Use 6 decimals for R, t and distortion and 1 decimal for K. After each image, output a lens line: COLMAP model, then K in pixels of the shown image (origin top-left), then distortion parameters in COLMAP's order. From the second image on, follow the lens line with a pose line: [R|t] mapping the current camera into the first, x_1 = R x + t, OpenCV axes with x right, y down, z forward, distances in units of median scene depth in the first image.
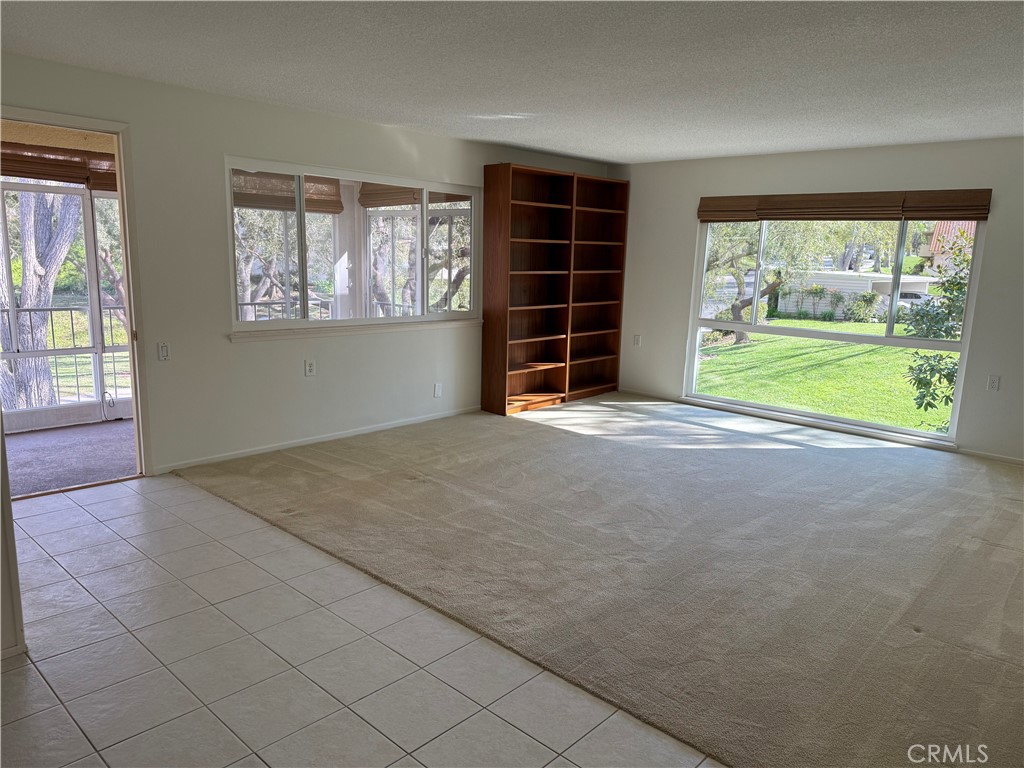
lens RADIAL K [[717.9, 0, 505.6], [0, 717.9, 390.1], [0, 0, 1]] dist [0.079204, -0.096757]
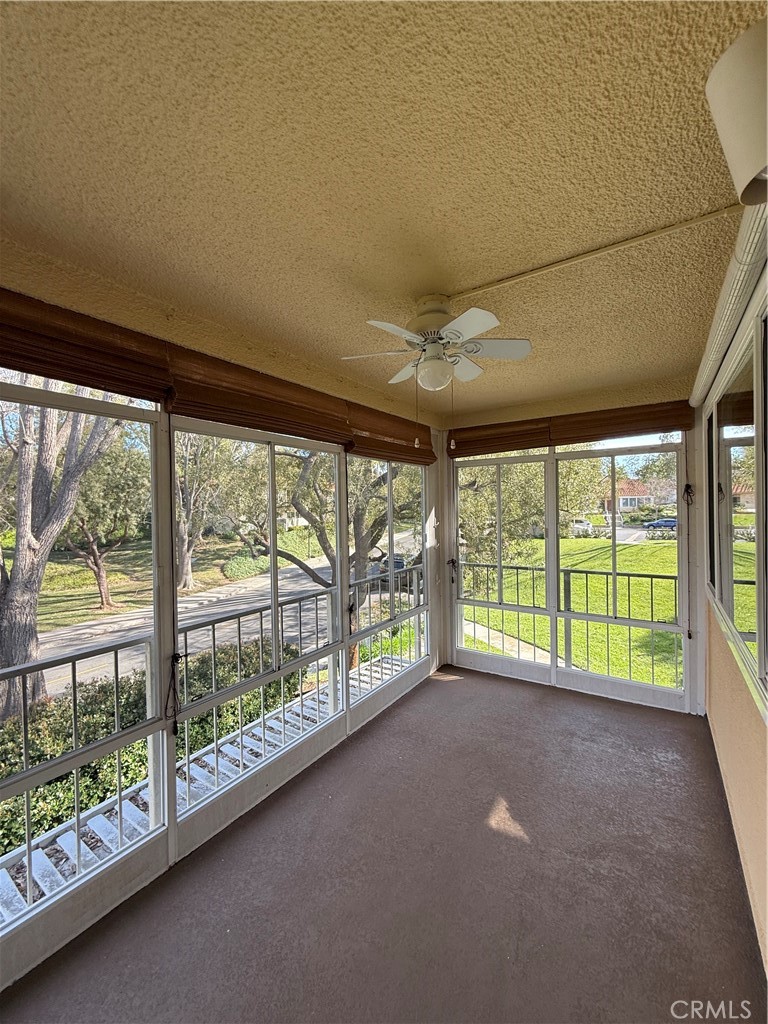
lens RADIAL K [[413.3, 0, 383.2], [0, 413.3, 510.0], [0, 0, 1]] dist [-0.002309, 0.000733]
pose [[0.987693, -0.048639, 0.148648, -0.525933], [0.074645, 0.981783, -0.174729, -0.161842], [-0.137442, 0.183675, 0.973331, 0.794193]]
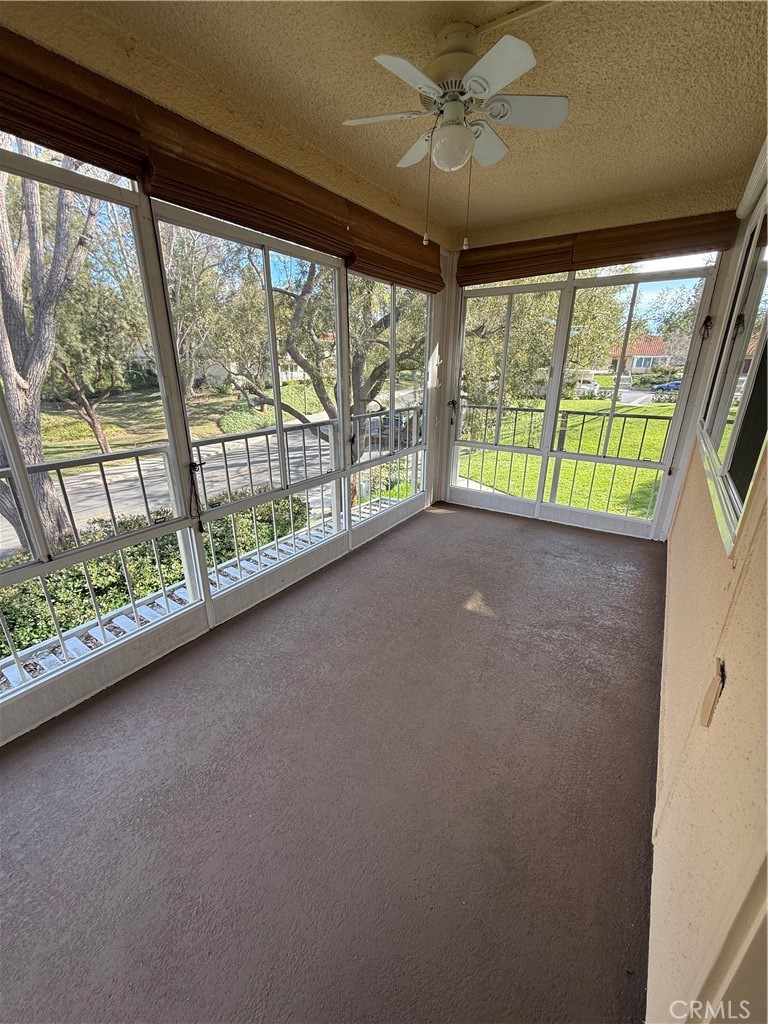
lens RADIAL K [[413.3, 0, 383.3], [0, 413.3, 513.1], [0, 0, 1]] dist [-0.002309, 0.000733]
pose [[0.988140, -0.076423, 0.133185, -0.534330], [0.053962, 0.984856, 0.164763, -0.125493], [-0.143760, -0.155622, 0.977300, 0.780179]]
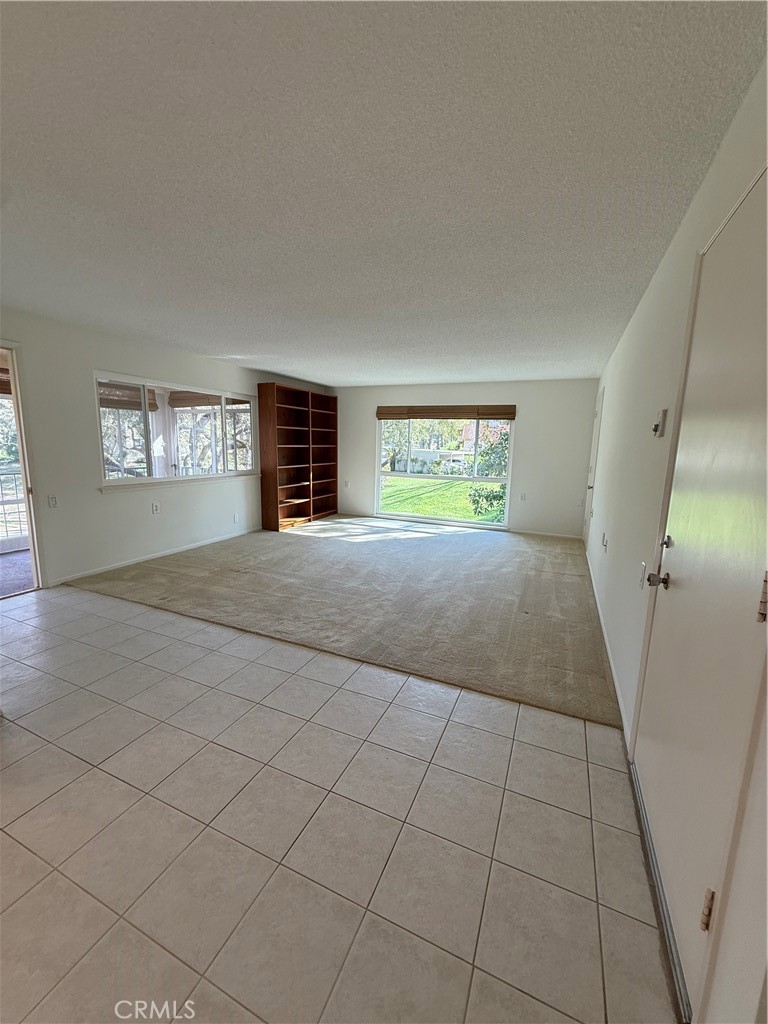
lens RADIAL K [[413.3, 0, 381.2], [0, 413.3, 509.3], [0, 0, 1]] dist [-0.002309, 0.000733]
pose [[0.944385, -0.057500, 0.323775, -0.102895], [0.064344, 0.997873, -0.010464, 0.011930], [-0.322484, 0.030715, 0.946076, 0.008710]]
